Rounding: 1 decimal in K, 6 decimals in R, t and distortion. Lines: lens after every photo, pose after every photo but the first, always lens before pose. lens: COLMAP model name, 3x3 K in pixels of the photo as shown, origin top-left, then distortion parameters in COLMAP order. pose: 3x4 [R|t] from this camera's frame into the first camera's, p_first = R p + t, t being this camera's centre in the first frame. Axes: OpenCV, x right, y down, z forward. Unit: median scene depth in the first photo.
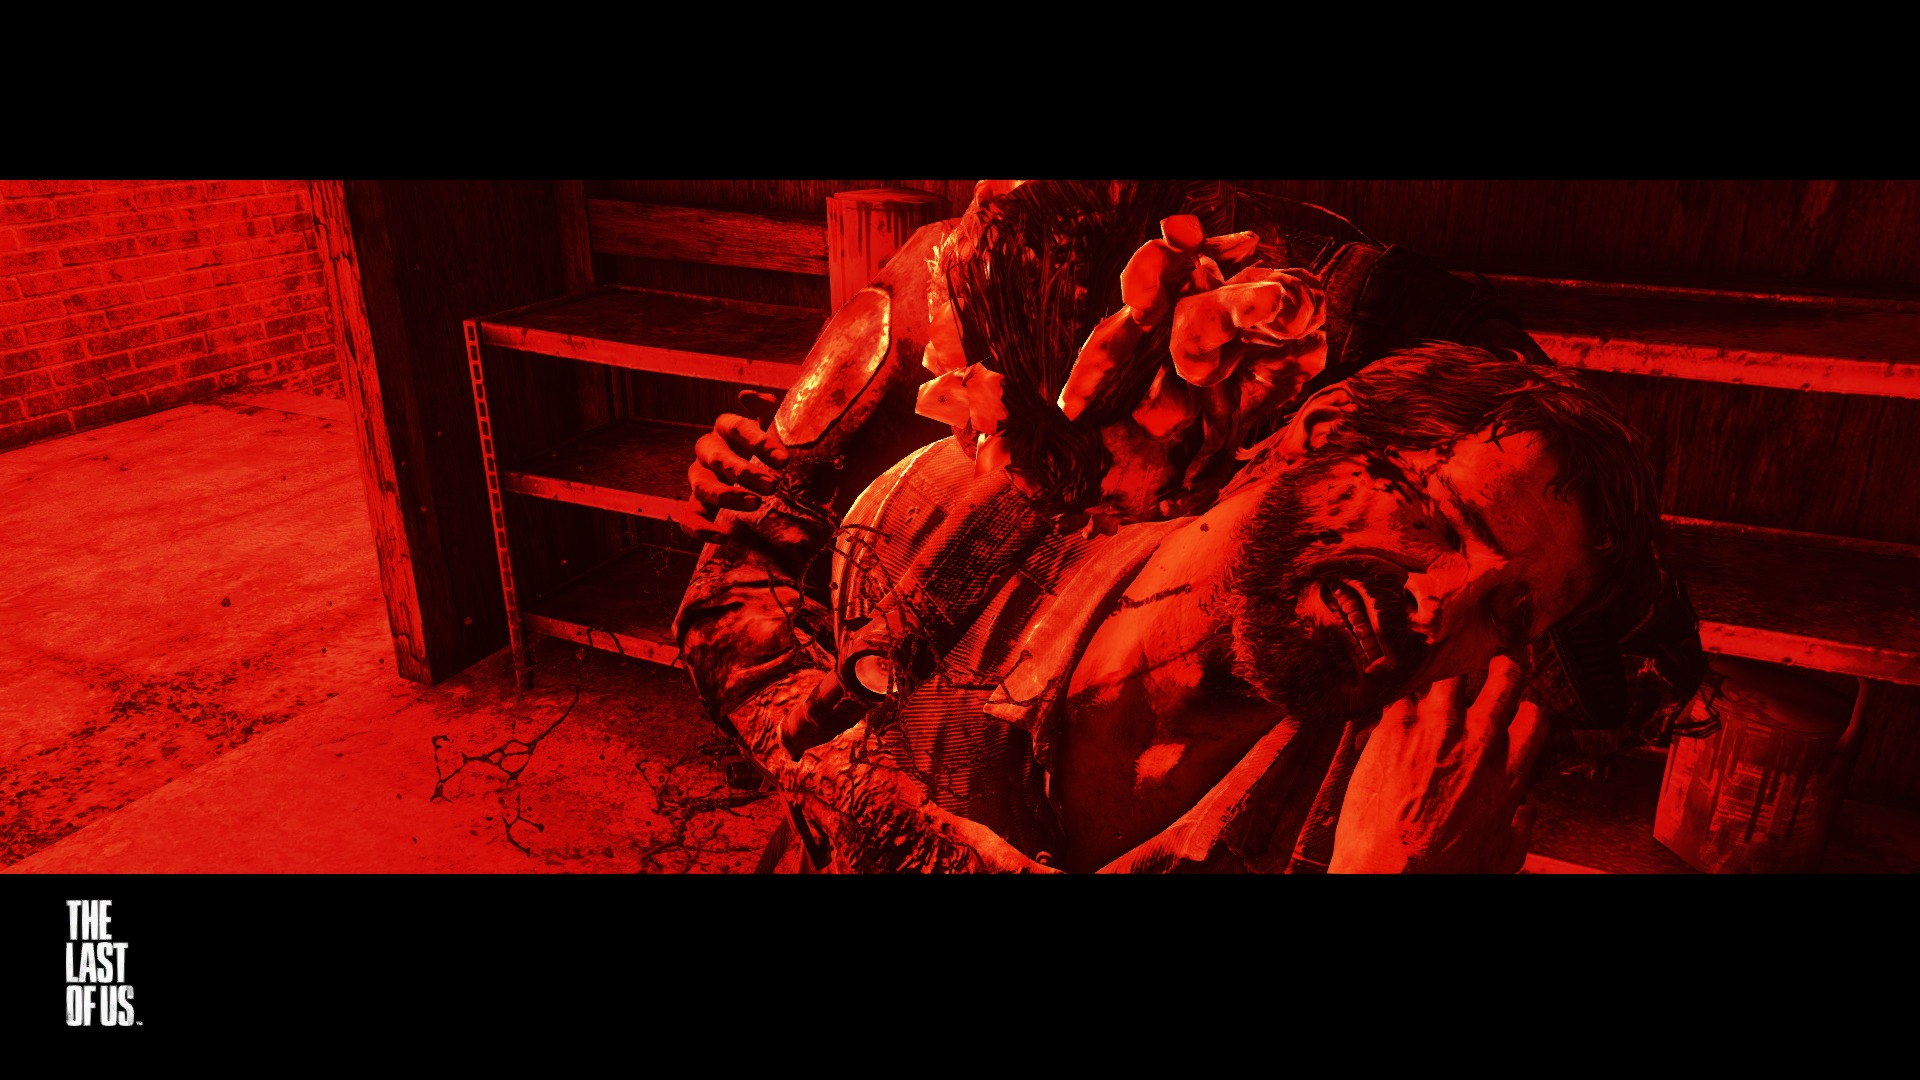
lens RADIAL K [[1248.0, 0, 960.0], [0, 1248.0, 540.0], [0, 0, 1]] dist [0.002907, -0.000771]
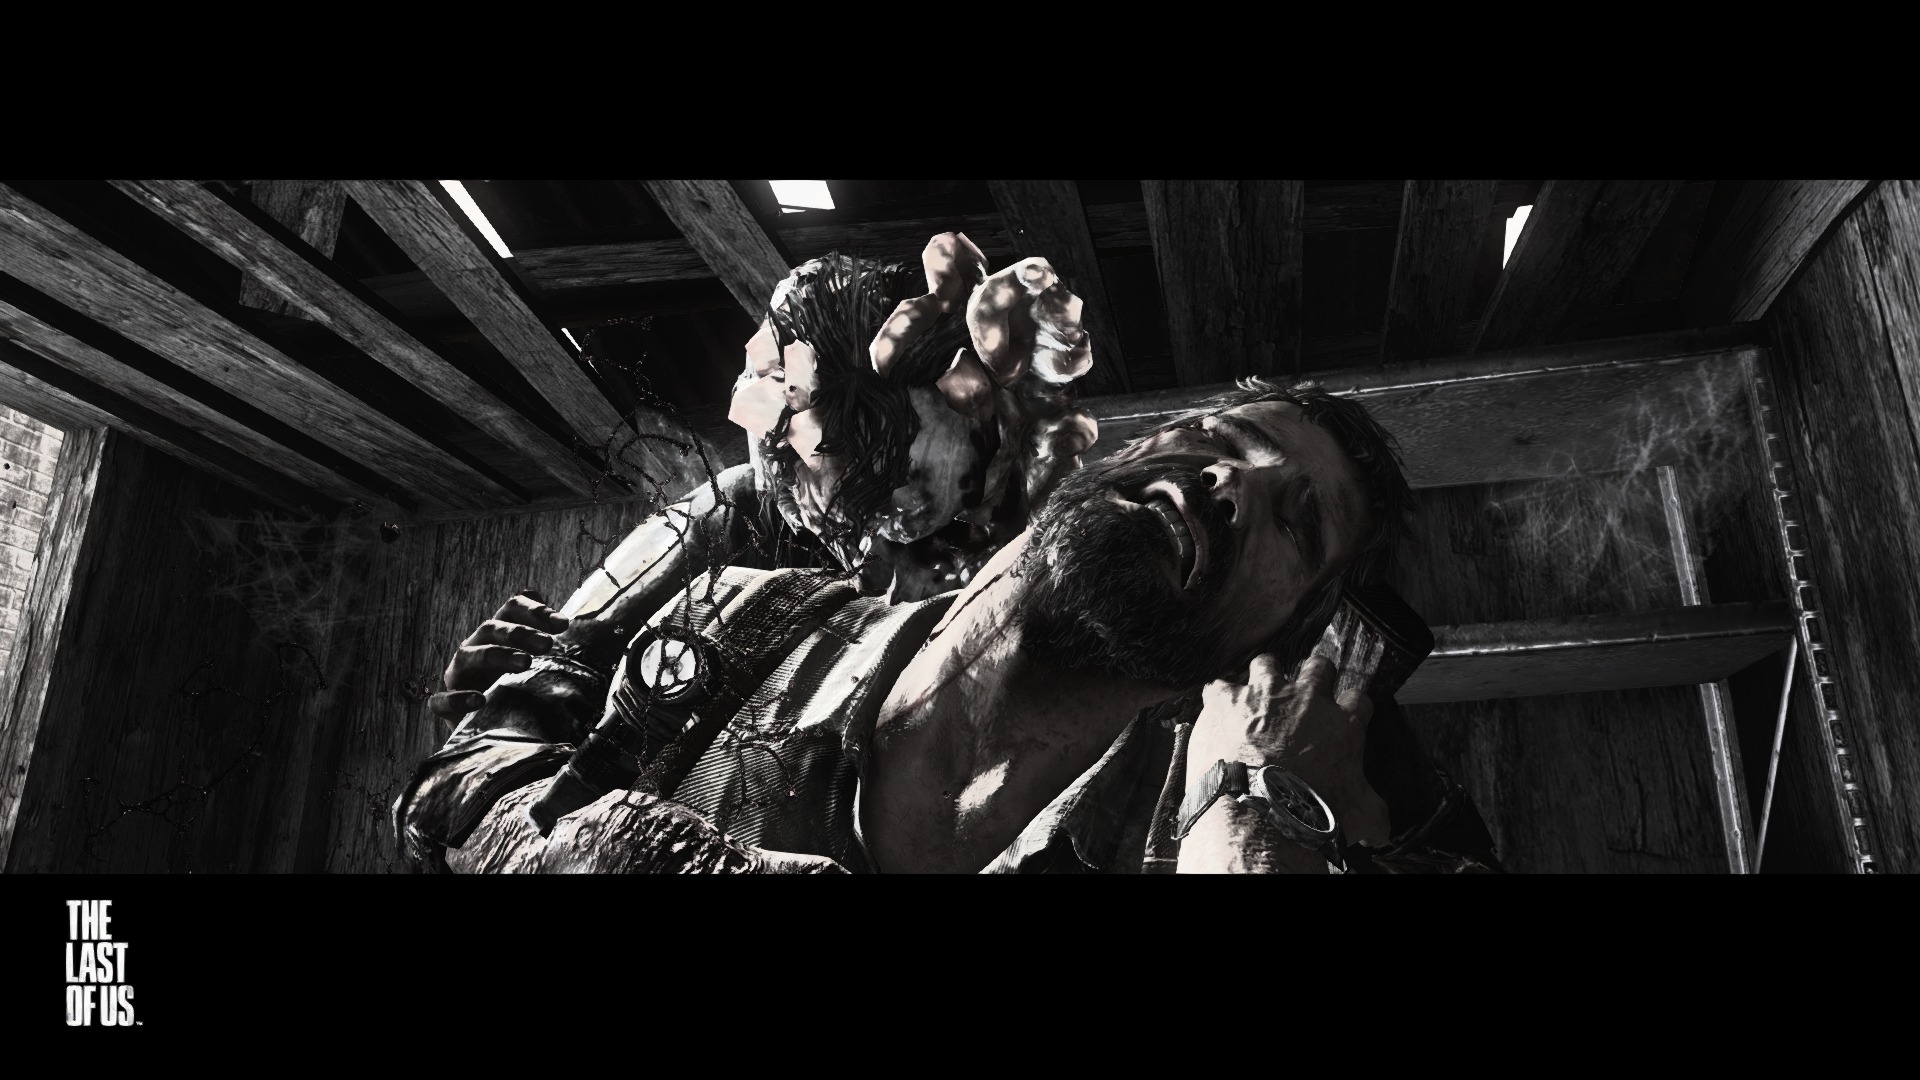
lens RADIAL K [[1248.0, 0, 960.0], [0, 1248.0, 540.0], [0, 0, 1]] dist [0.002907, -0.000771]
pose [[0.979948, 0.062936, 0.189052, -0.034921], [0.074418, 0.764543, -0.640262, 0.625352], [-0.184834, 0.641493, 0.744529, 0.239271]]
